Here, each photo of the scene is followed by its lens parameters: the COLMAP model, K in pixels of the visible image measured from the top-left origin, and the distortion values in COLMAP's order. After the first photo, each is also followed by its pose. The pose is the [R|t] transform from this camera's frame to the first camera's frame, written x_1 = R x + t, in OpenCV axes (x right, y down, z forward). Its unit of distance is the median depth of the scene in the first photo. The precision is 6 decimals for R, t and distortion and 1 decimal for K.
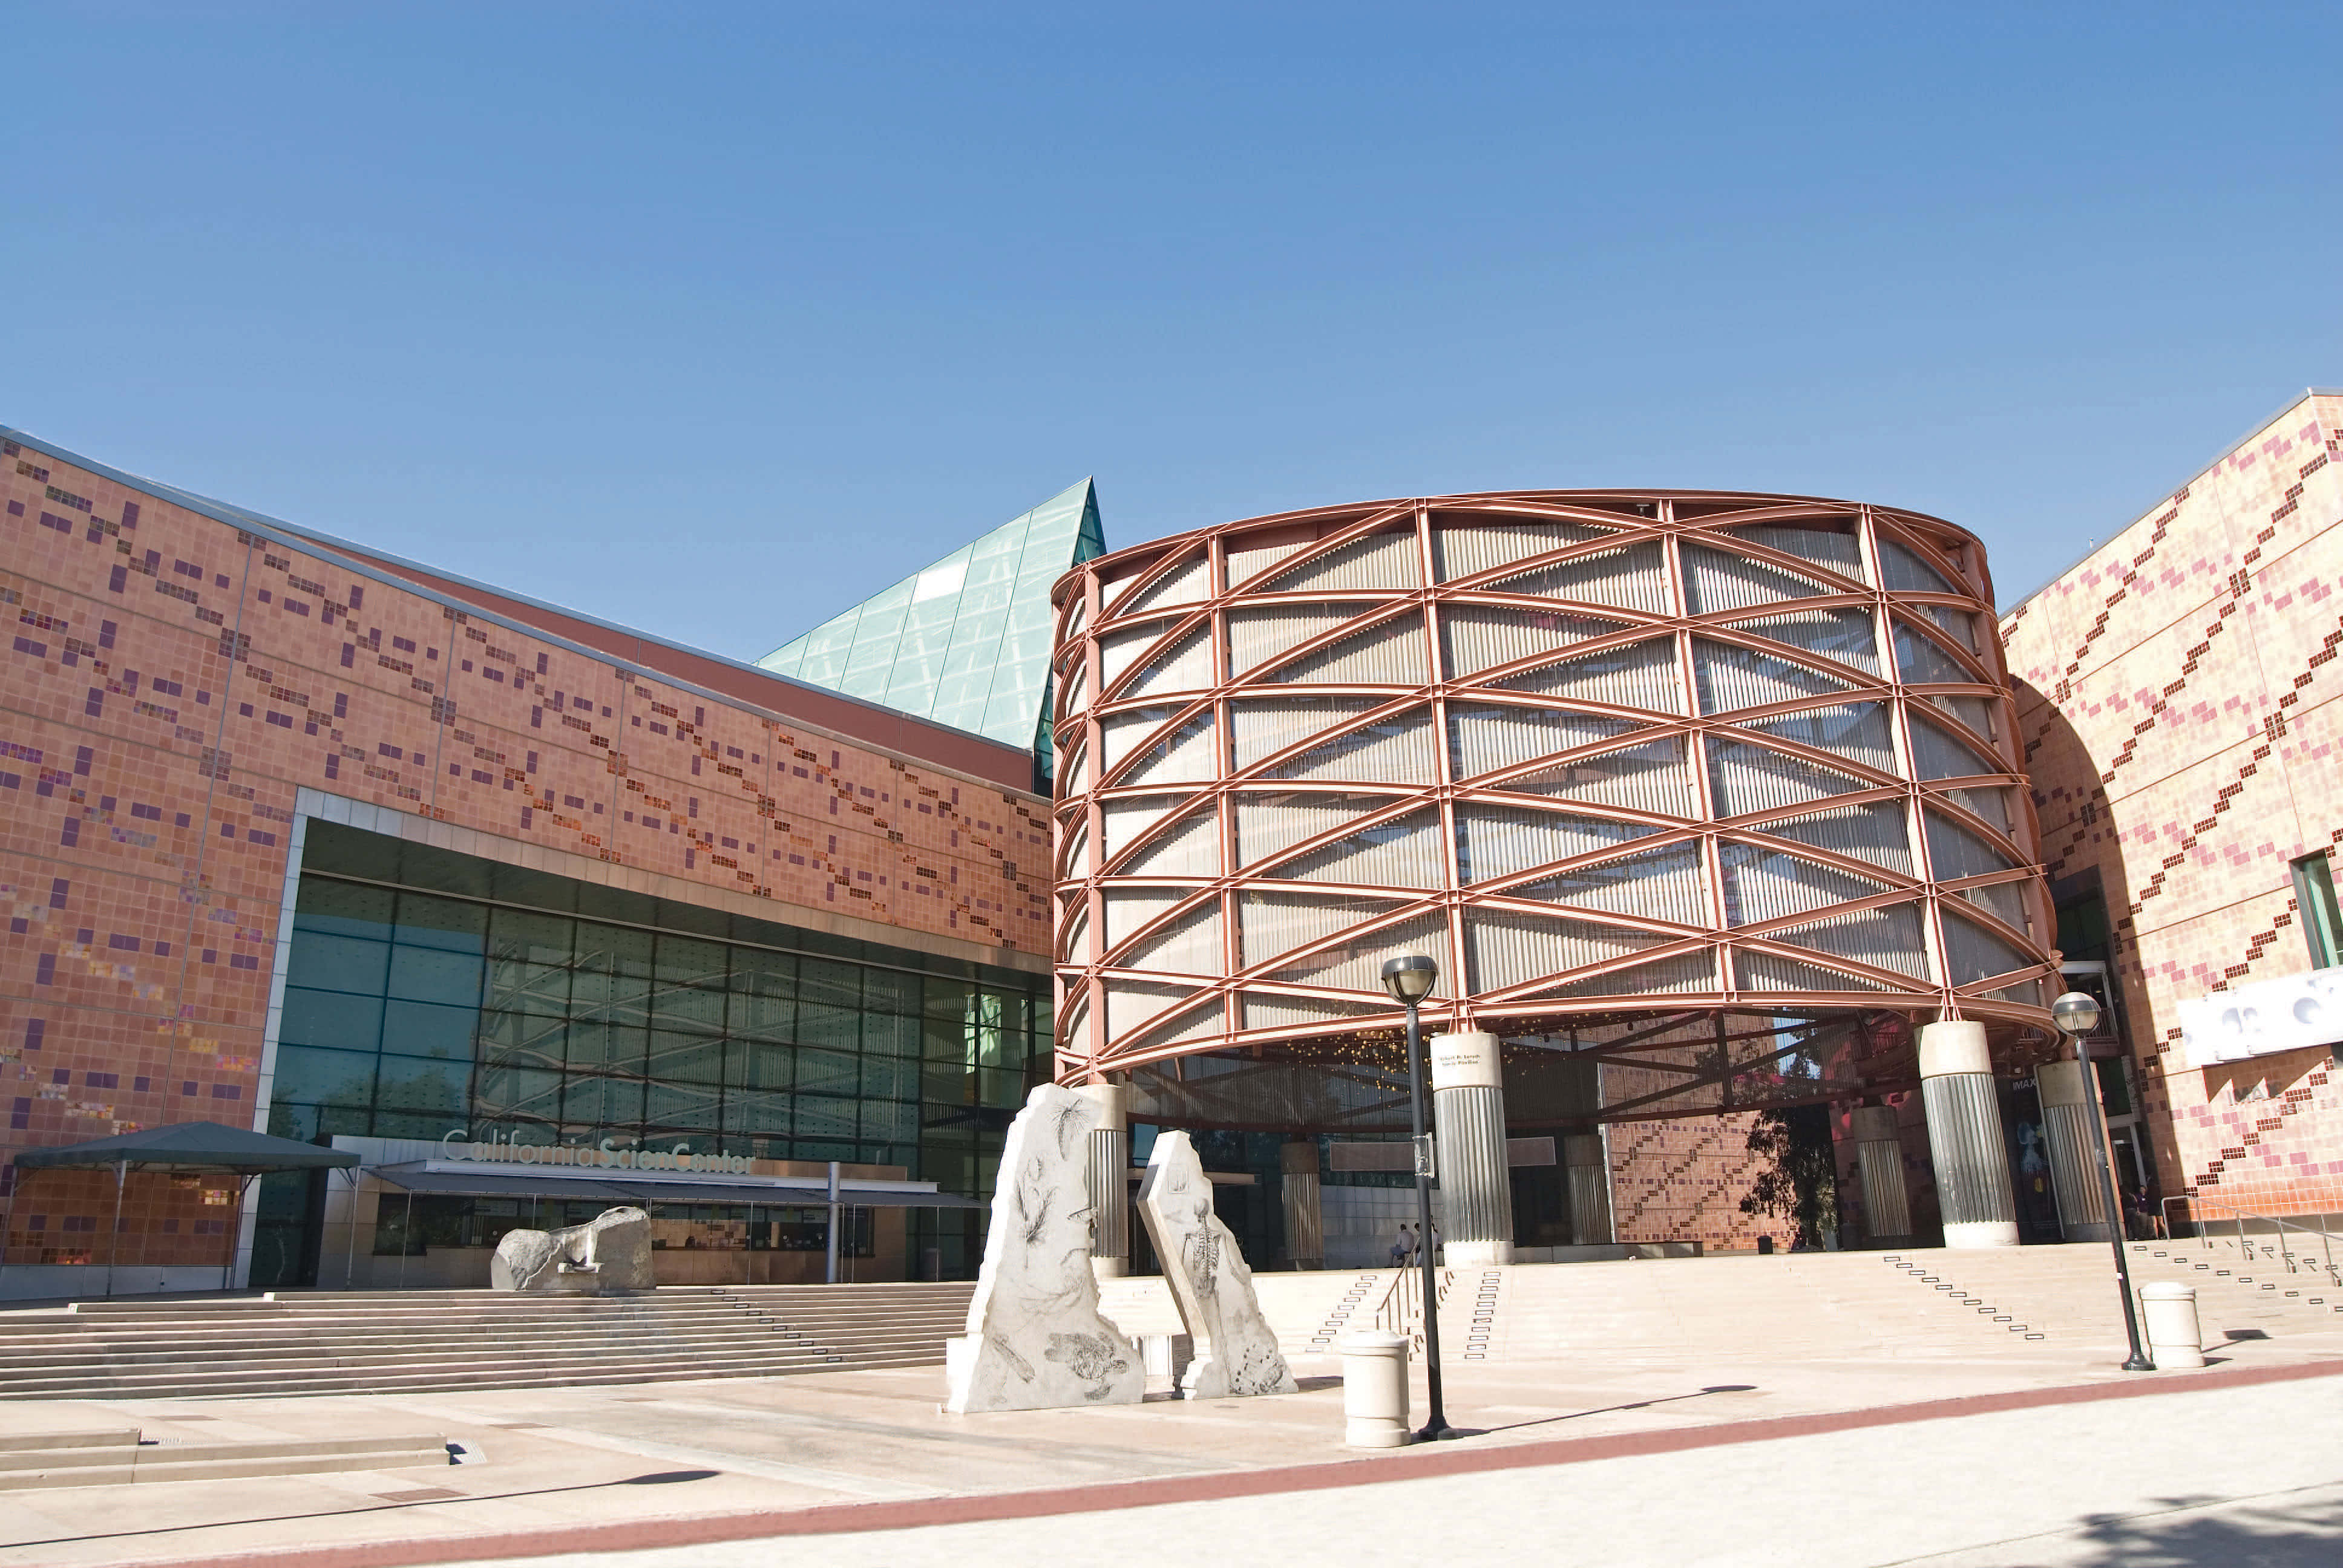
lens RADIAL K [[1652.0, 0, 1155.4], [0, 1652.0, 786.8], [0, 0, 1]] dist [-0.094084, 0.055789]
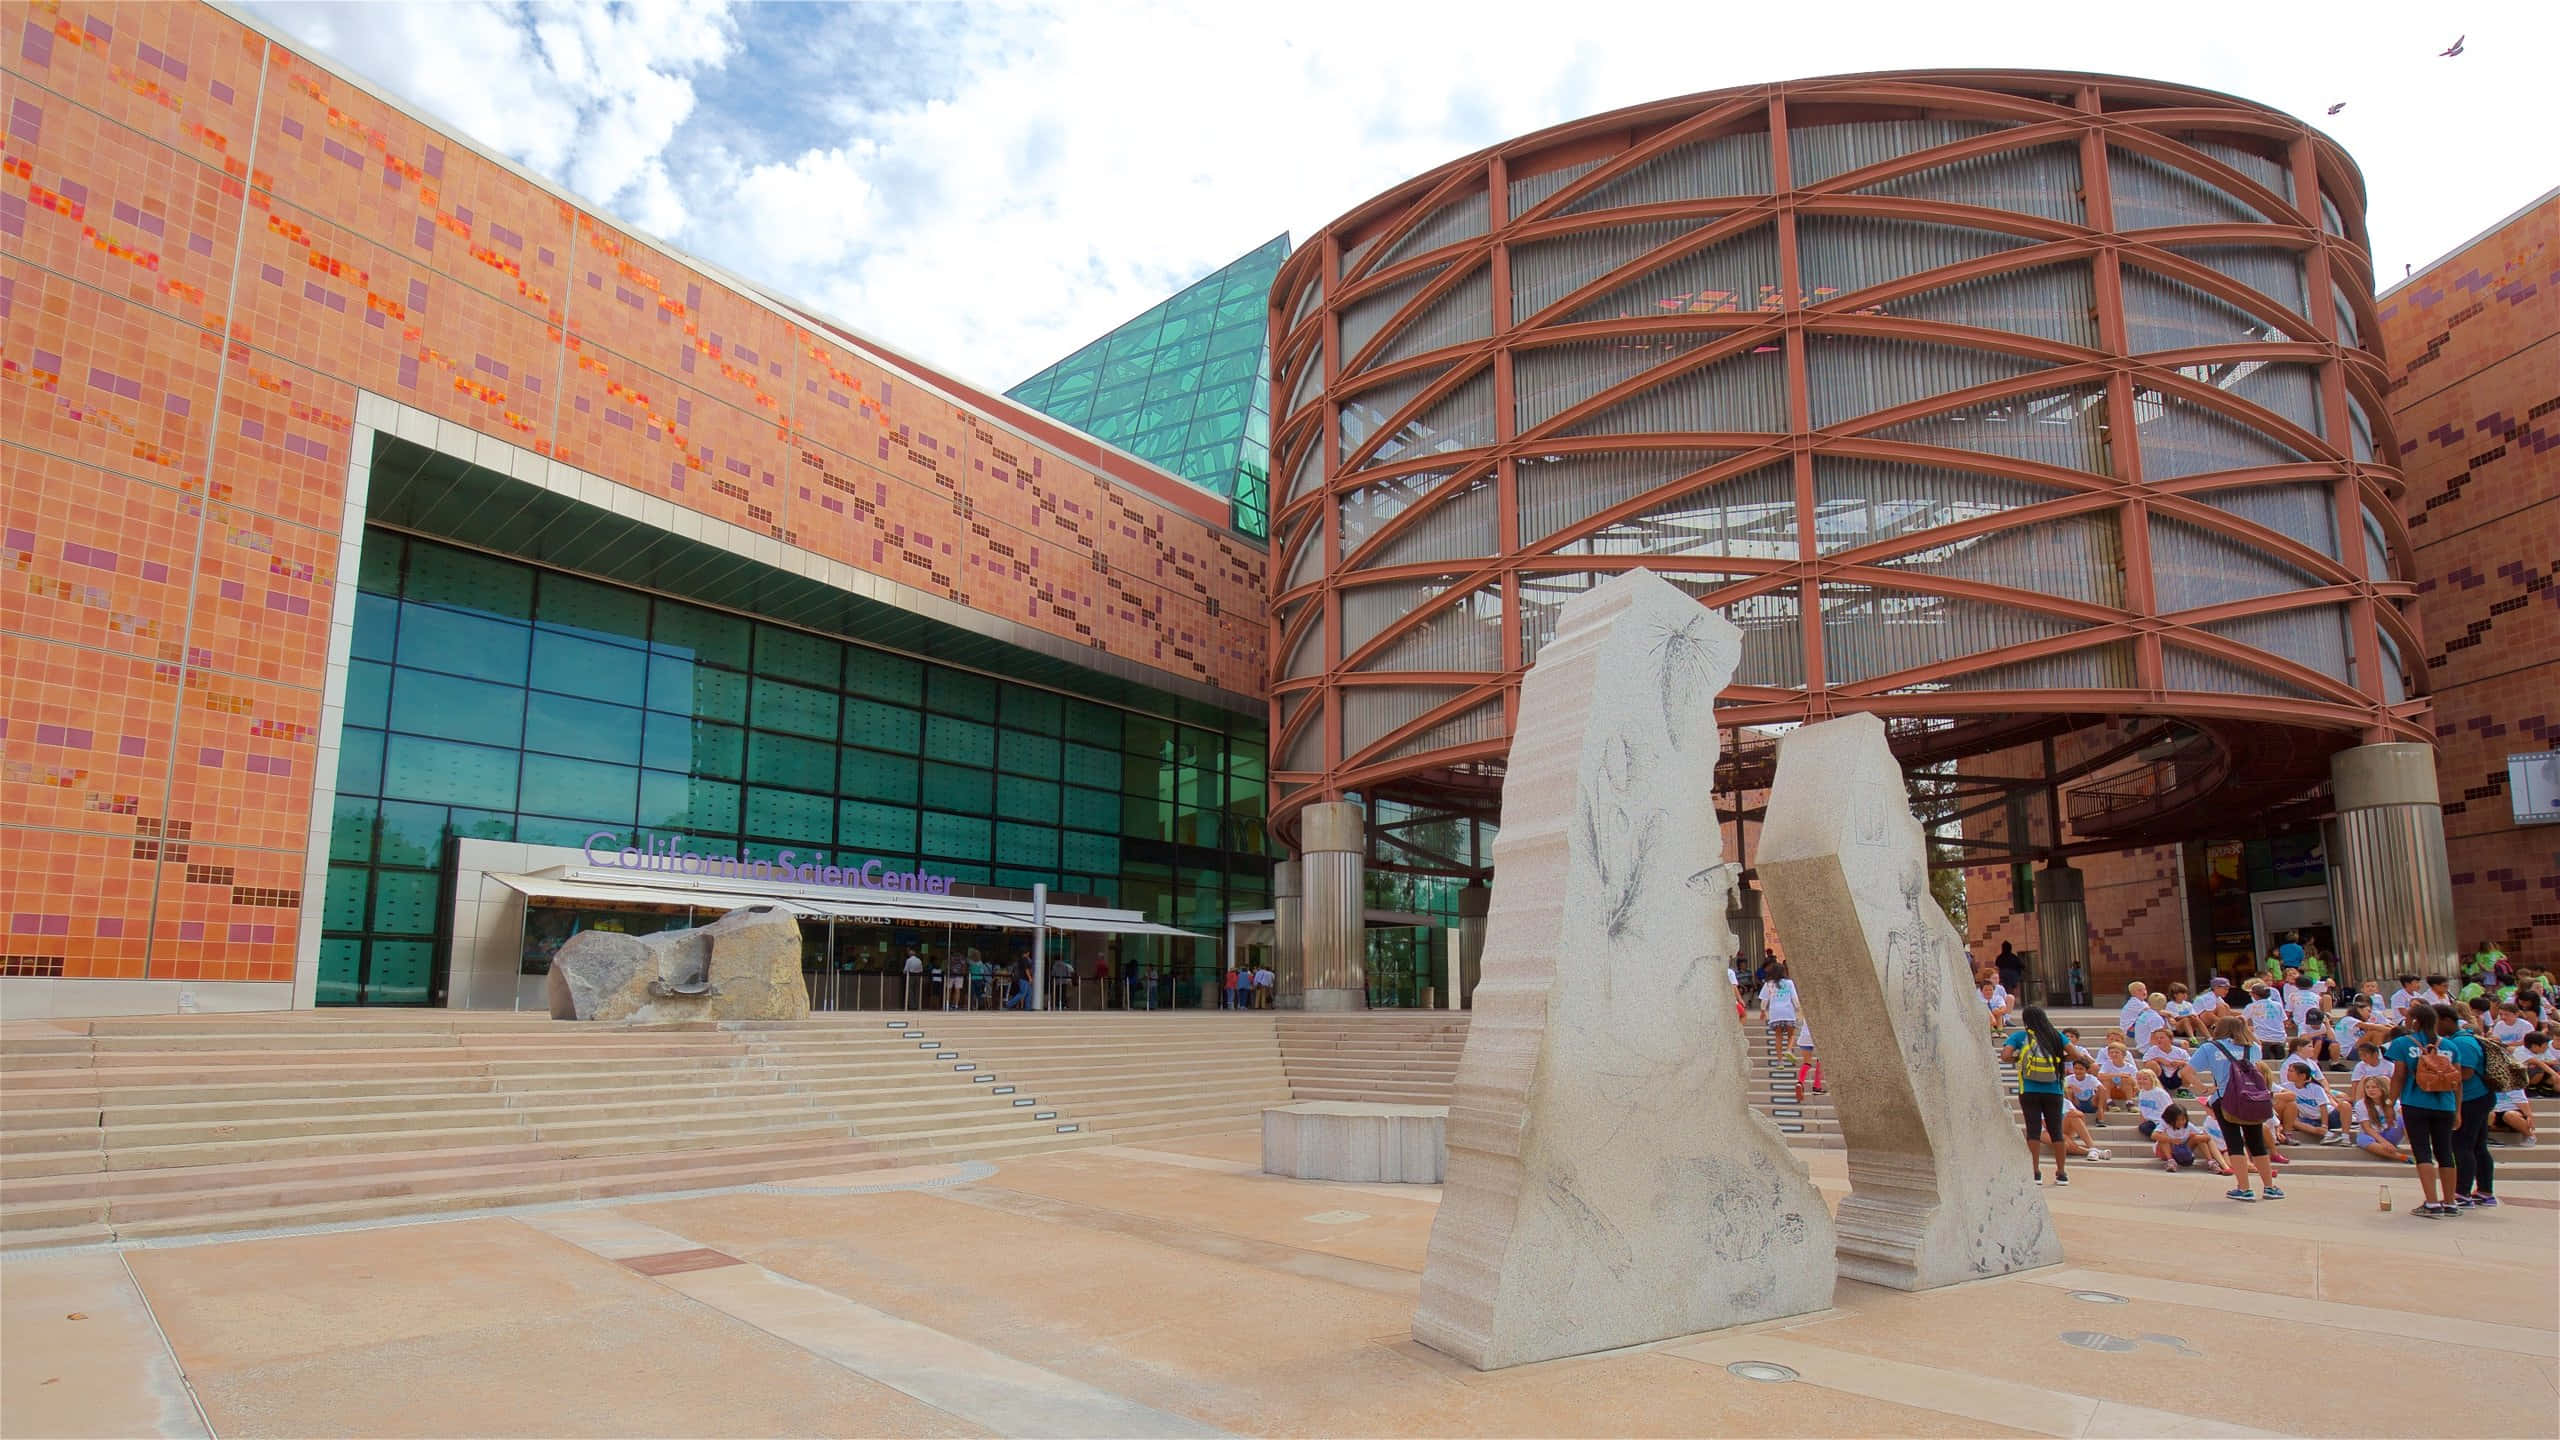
lens RADIAL K [[1212.6, 0, 1276.3], [0, 1212.6, 865.1], [0, 0, 1]] dist [-0.039253, 0.008508]
pose [[0.999473, 0.025914, 0.019561, -0.081675], [-0.028900, 0.984632, 0.172235, 0.104037], [-0.014797, -0.172709, 0.984862, 0.349894]]
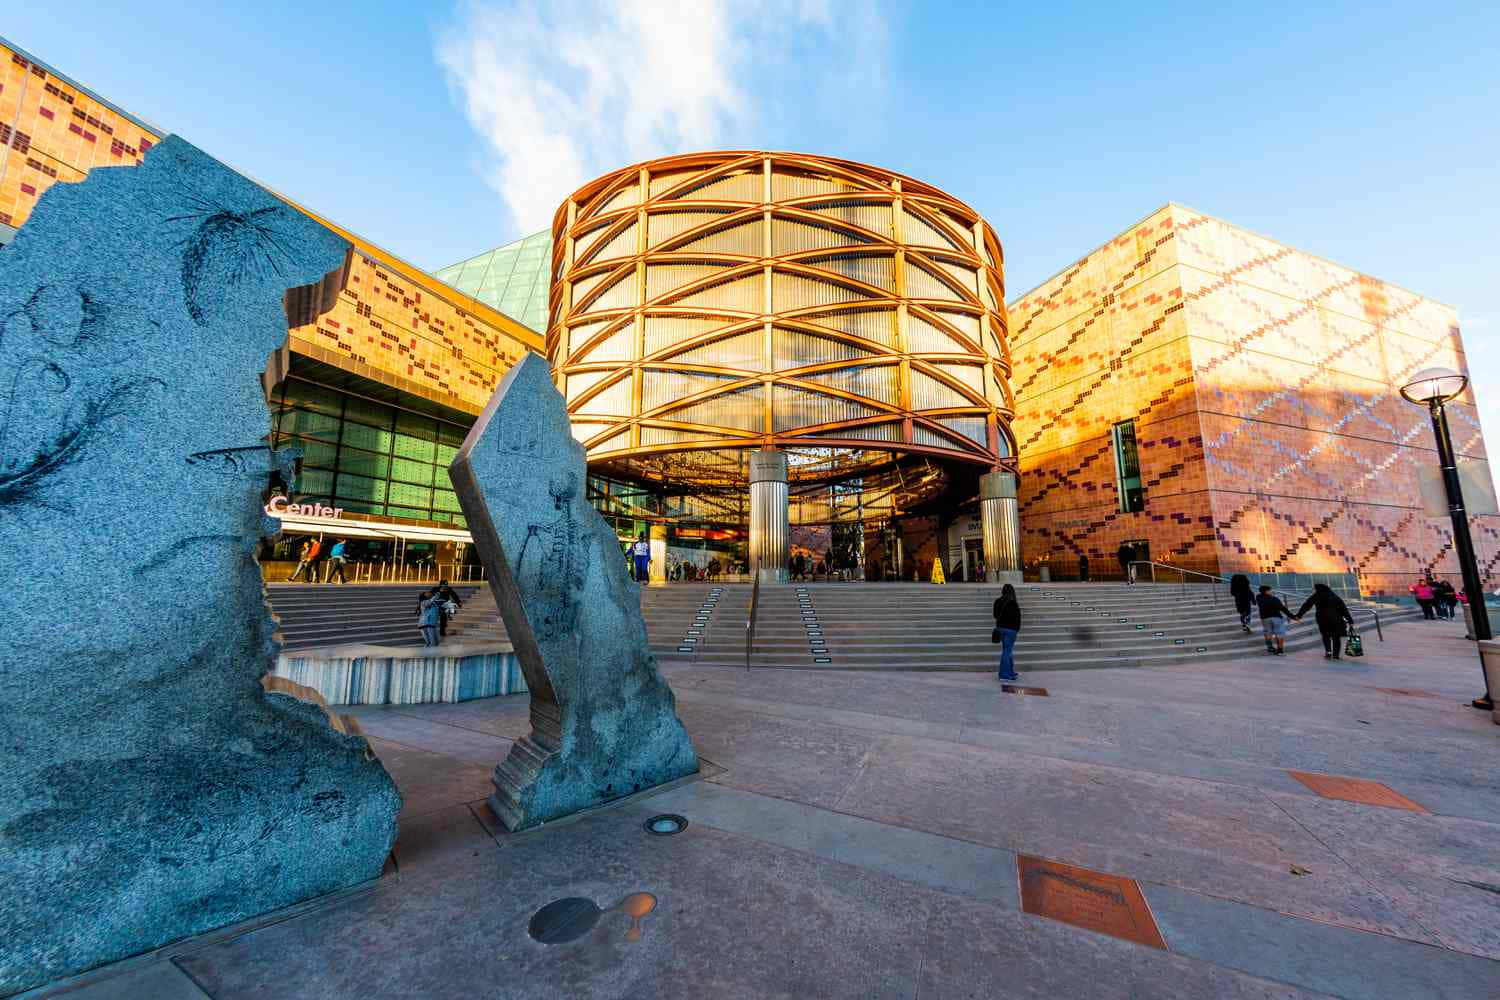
lens RADIAL K [[501.7, 0, 755.8], [0, 501.7, 511.0], [0, 0, 1]] dist [-0.003193, 0.000234]
pose [[0.956642, 0.063646, 0.284228, 0.022758], [-0.106182, 0.984886, 0.136840, 0.121800], [-0.271222, -0.161087, 0.948941, 0.422391]]
